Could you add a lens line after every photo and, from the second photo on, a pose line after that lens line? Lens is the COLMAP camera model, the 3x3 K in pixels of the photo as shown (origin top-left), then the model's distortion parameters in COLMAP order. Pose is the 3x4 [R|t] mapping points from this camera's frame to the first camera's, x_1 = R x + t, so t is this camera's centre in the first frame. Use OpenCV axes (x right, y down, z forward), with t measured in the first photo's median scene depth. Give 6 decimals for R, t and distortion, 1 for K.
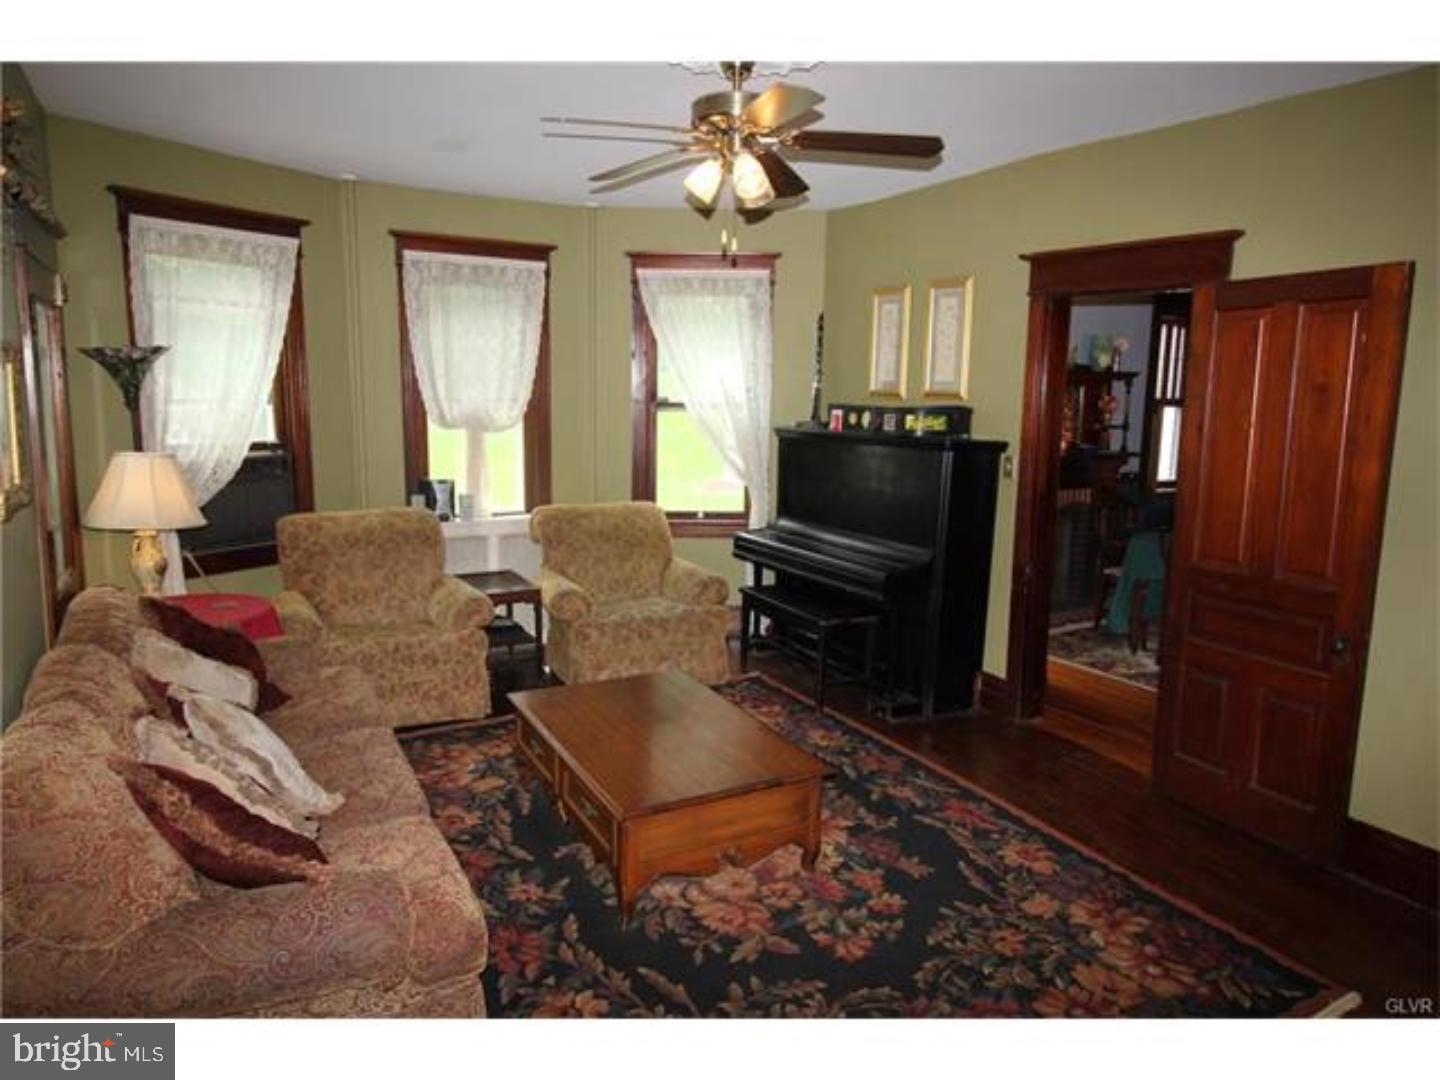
lens RADIAL K [[890.9, 0, 720.0], [0, 890.9, 540.0], [0, 0, 1]] dist [-0.002235, -0.001073]
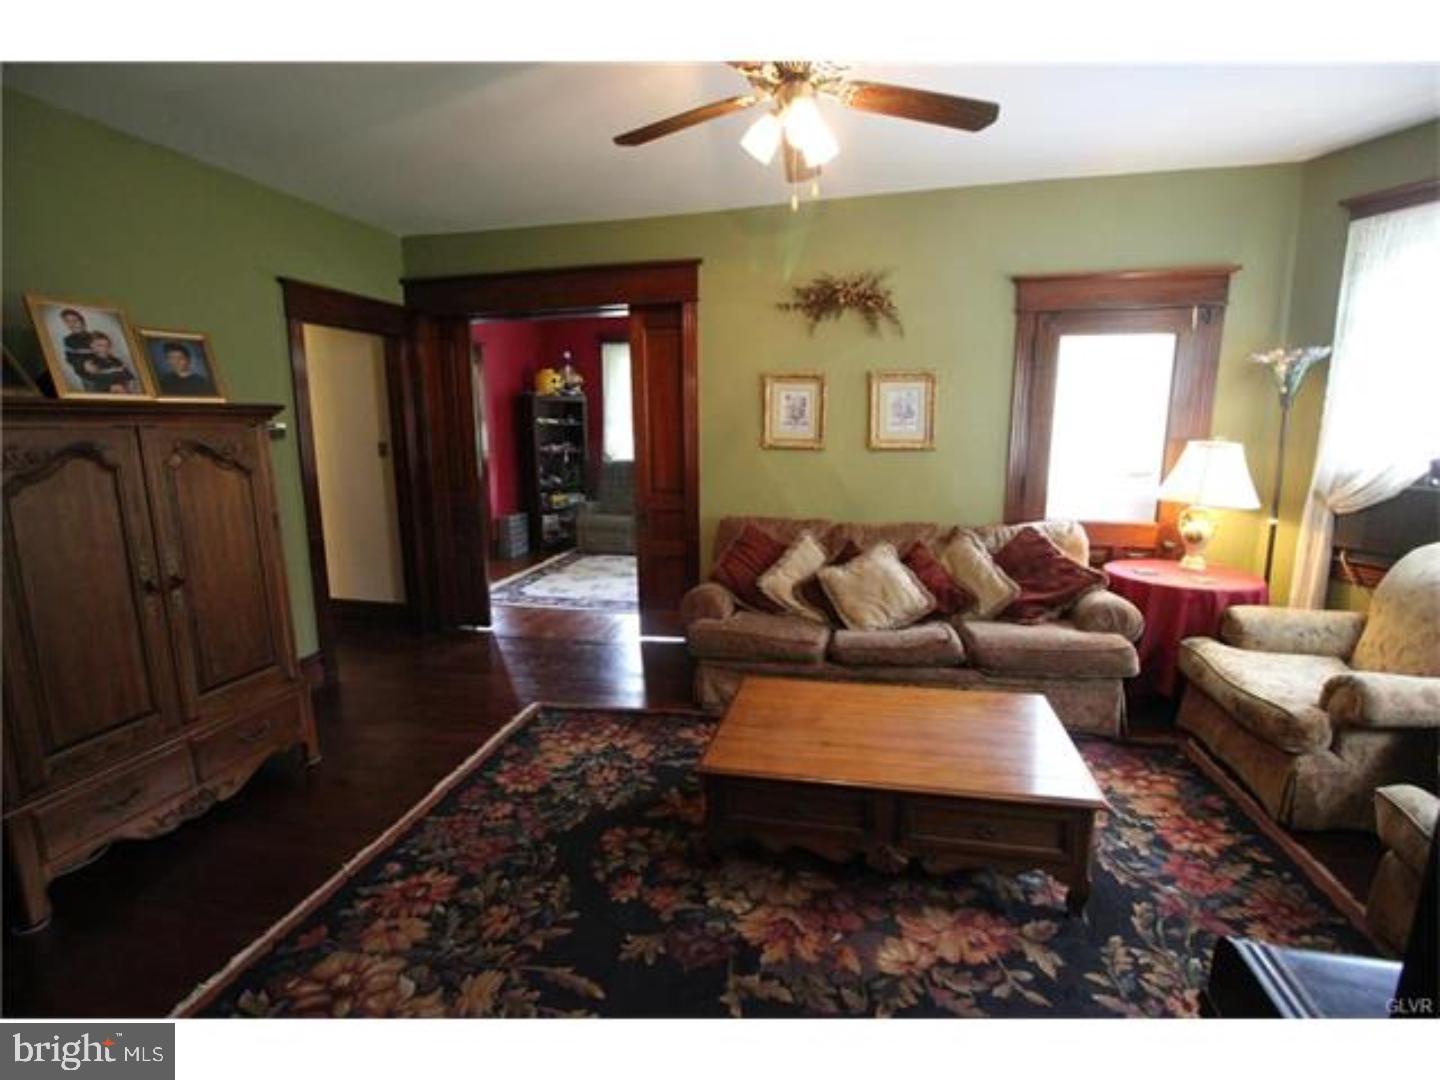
lens RADIAL K [[676.7, 0, 720.0], [0, 676.7, 540.0], [0, 0, 1]] dist [-0.018038, -0.000785]
pose [[-0.663453, 0.113344, -0.739583, 0.648614], [-0.129488, 0.956151, 0.262693, -0.164457], [0.736928, 0.270052, -0.619684, 1.499205]]
